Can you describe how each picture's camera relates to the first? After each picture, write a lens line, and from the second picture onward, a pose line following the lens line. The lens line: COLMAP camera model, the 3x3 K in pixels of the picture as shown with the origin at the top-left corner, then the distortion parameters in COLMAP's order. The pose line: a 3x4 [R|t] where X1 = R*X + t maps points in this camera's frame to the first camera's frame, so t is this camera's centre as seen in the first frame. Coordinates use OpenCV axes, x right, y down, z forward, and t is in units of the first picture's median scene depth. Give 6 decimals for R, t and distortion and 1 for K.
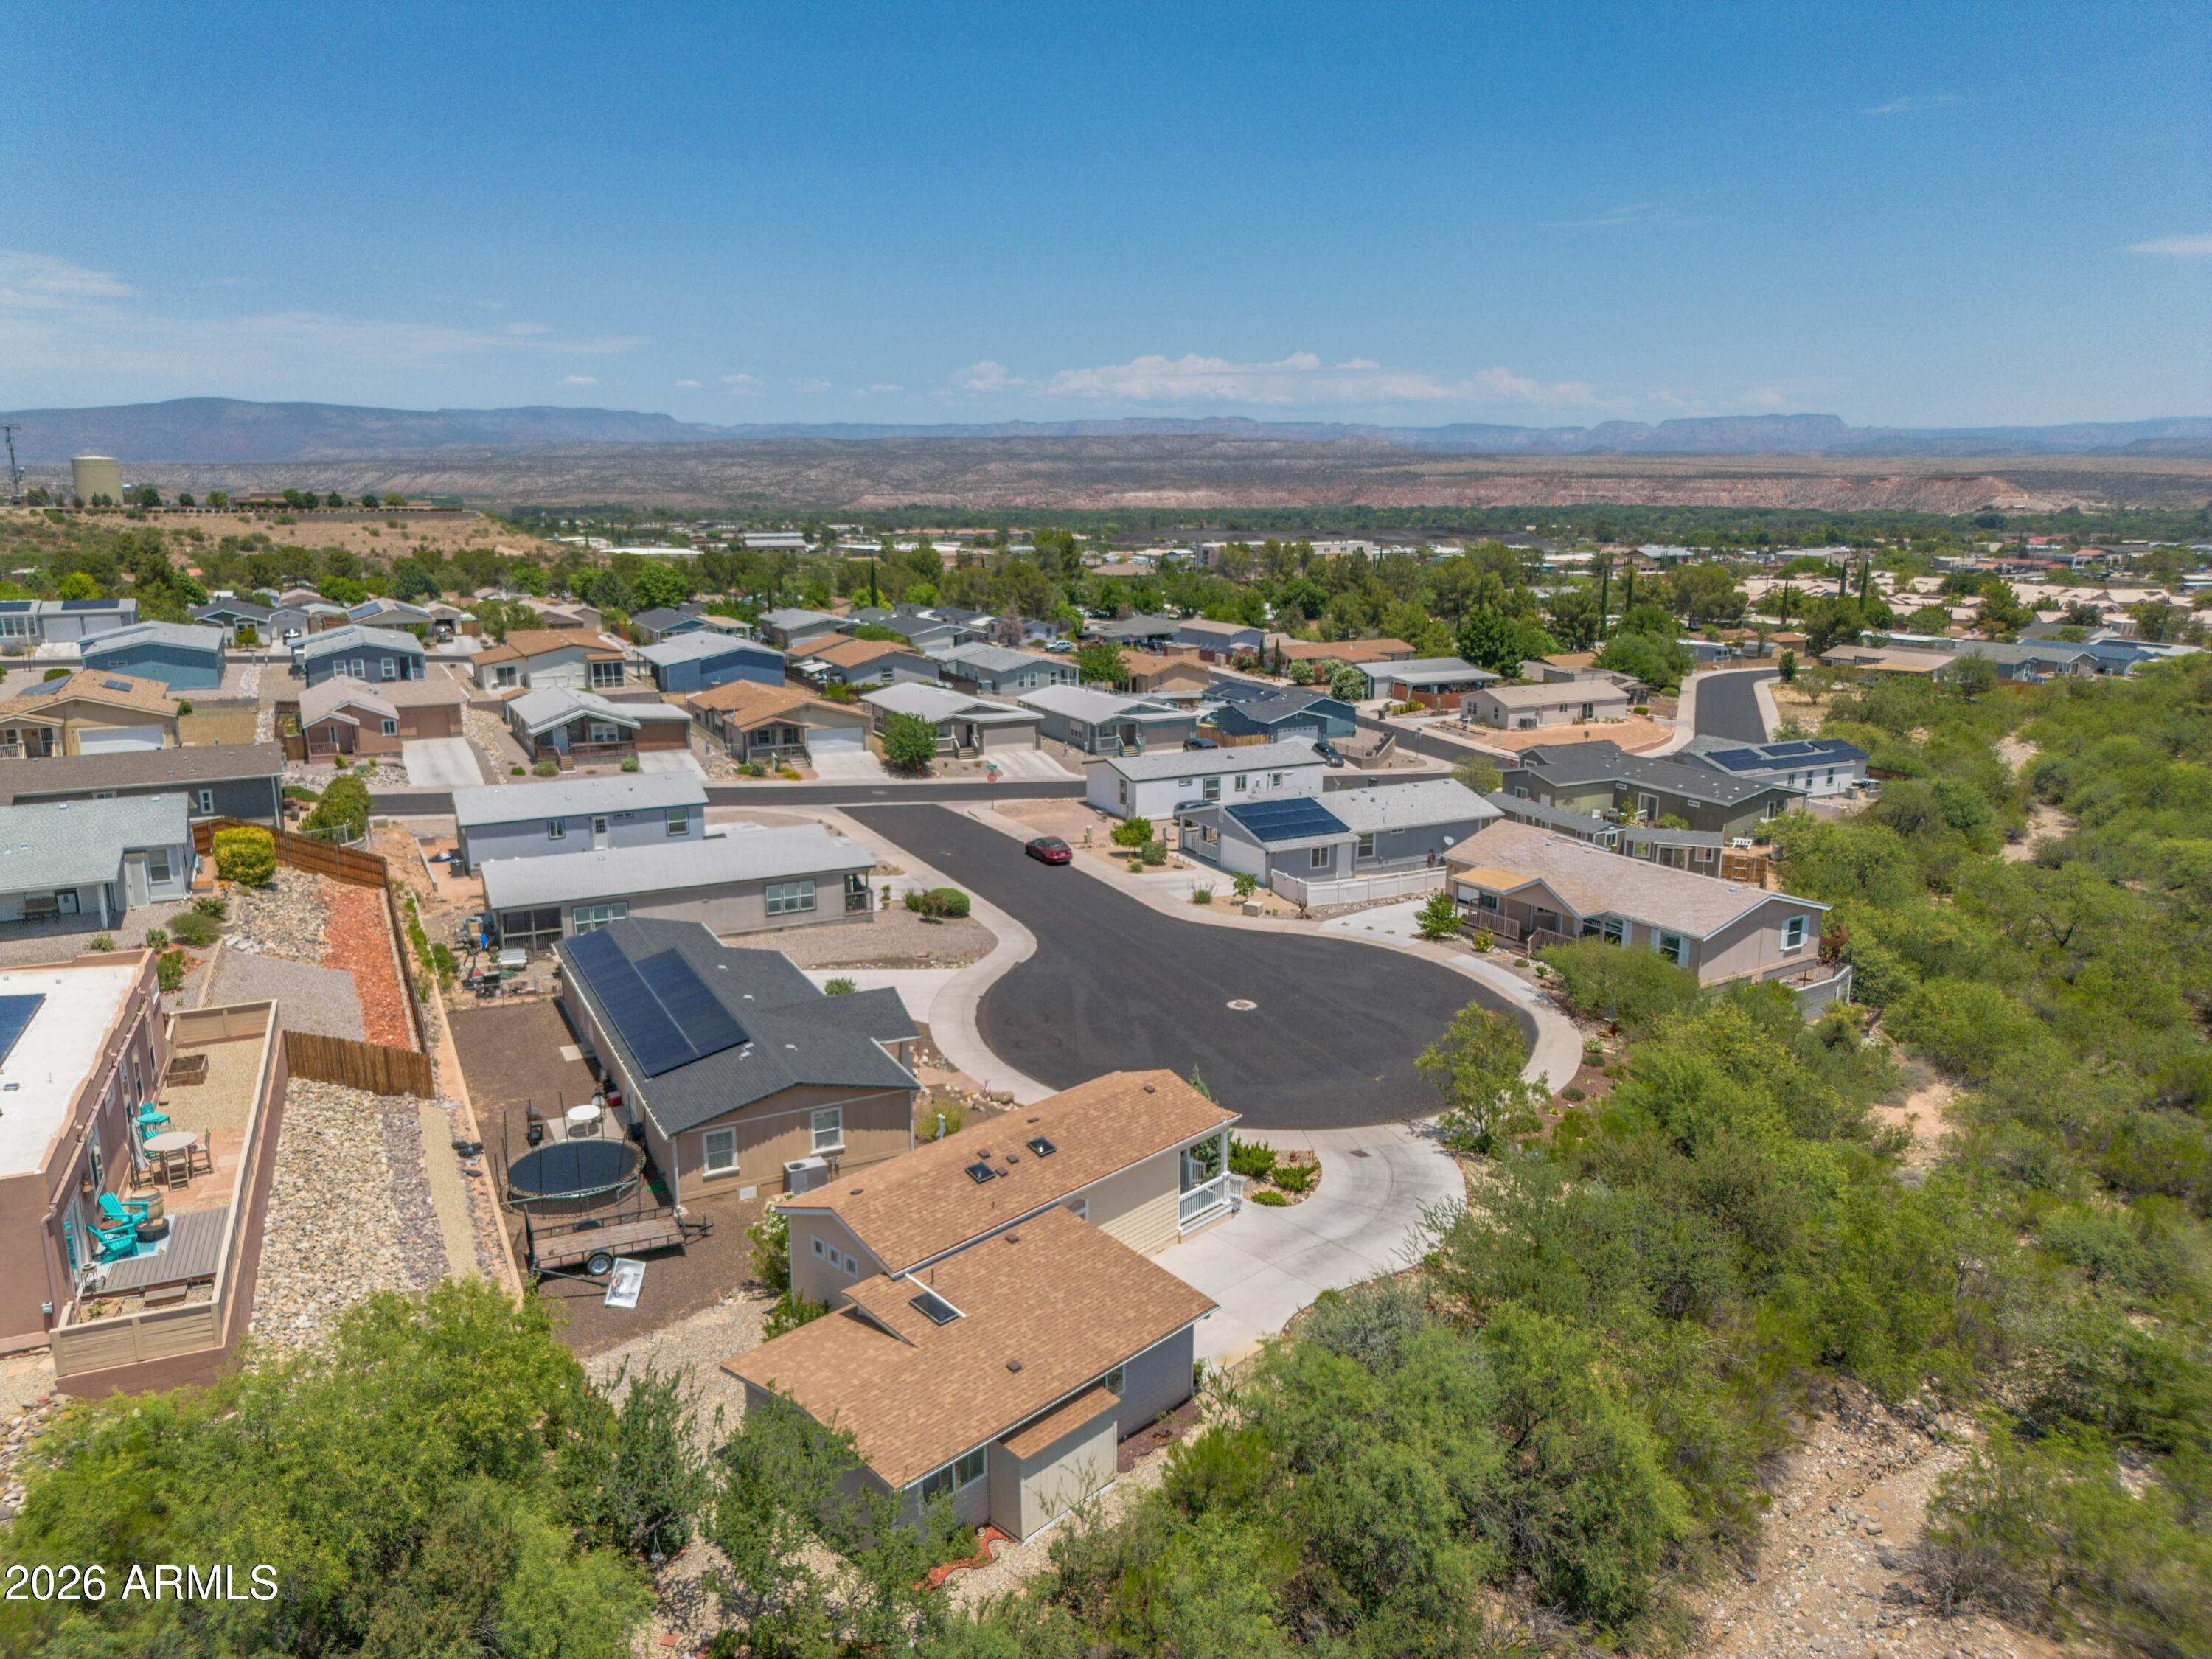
lens RADIAL K [[1556.0, 0, 1112.4], [0, 1556.0, 856.9], [0, 0, 1]] dist [0.067502, -0.070976]
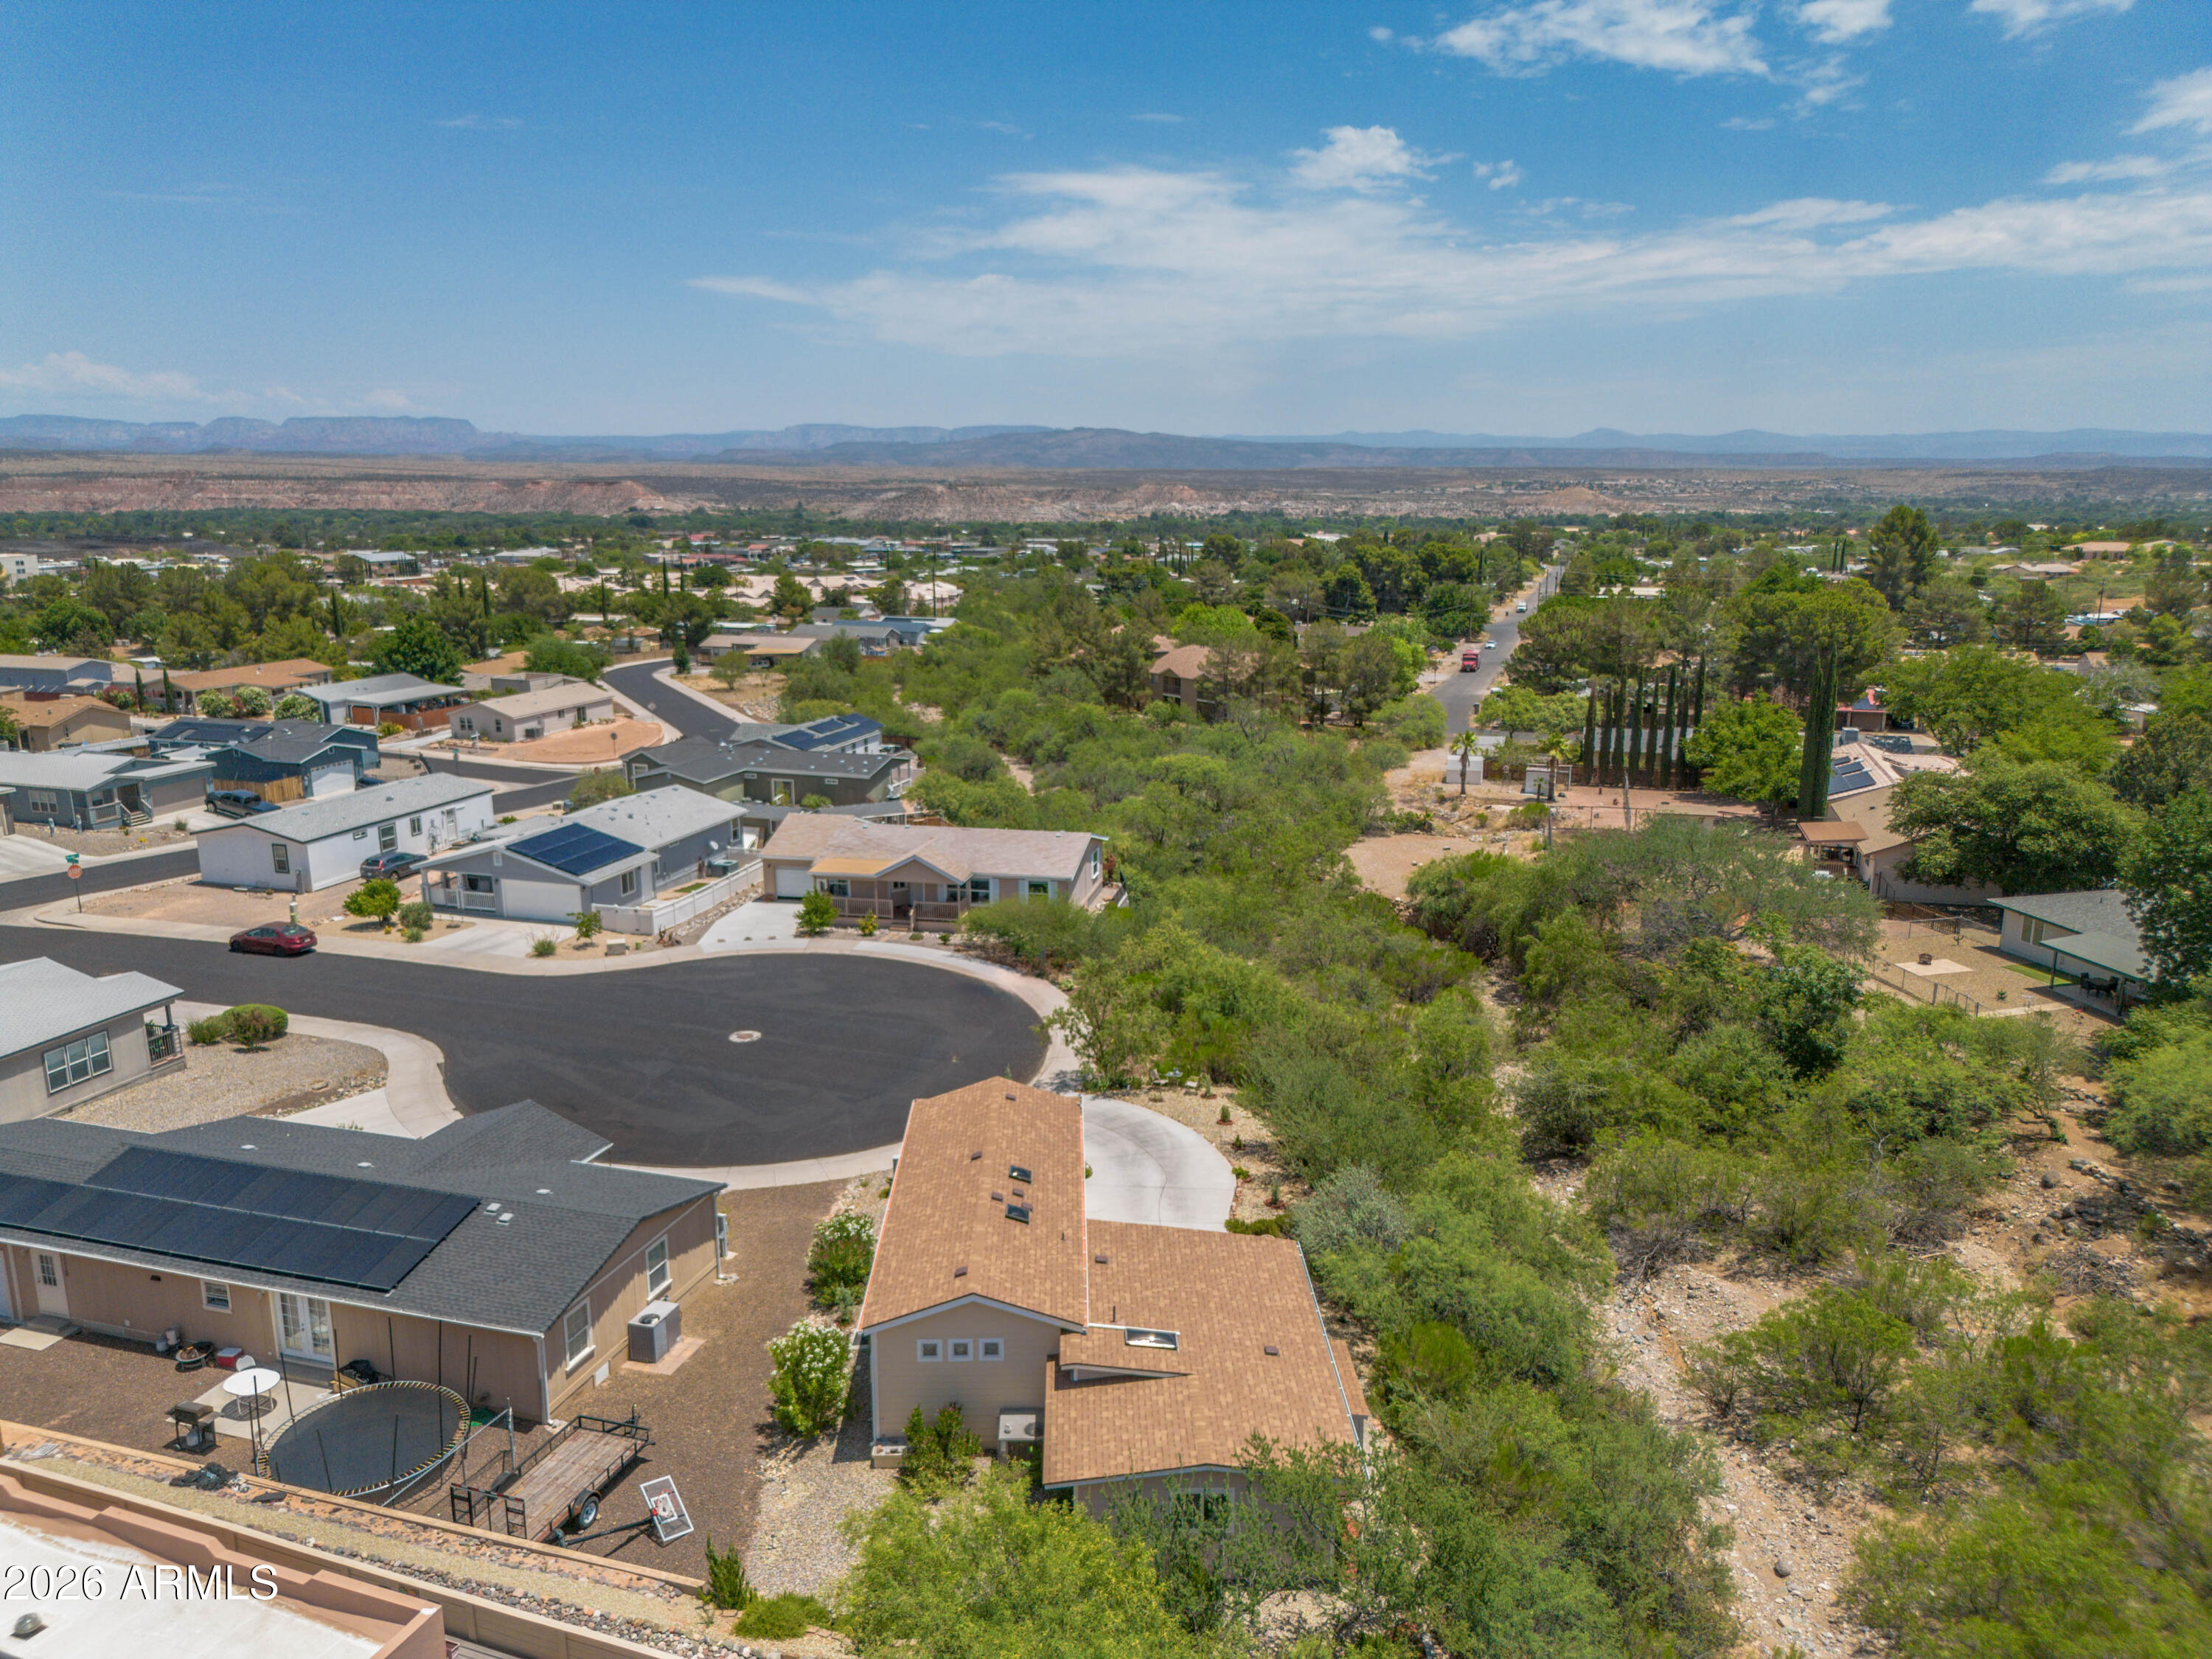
lens RADIAL K [[1568.6, 0, 1106.0], [0, 1568.6, 829.5], [0, 0, 1]] dist [0.070169, -0.058960]
pose [[0.706070, -0.158260, 0.690231, -0.296901], [0.172186, 0.983823, 0.049439, -0.027116], [-0.686889, 0.083941, 0.721898, 0.120334]]
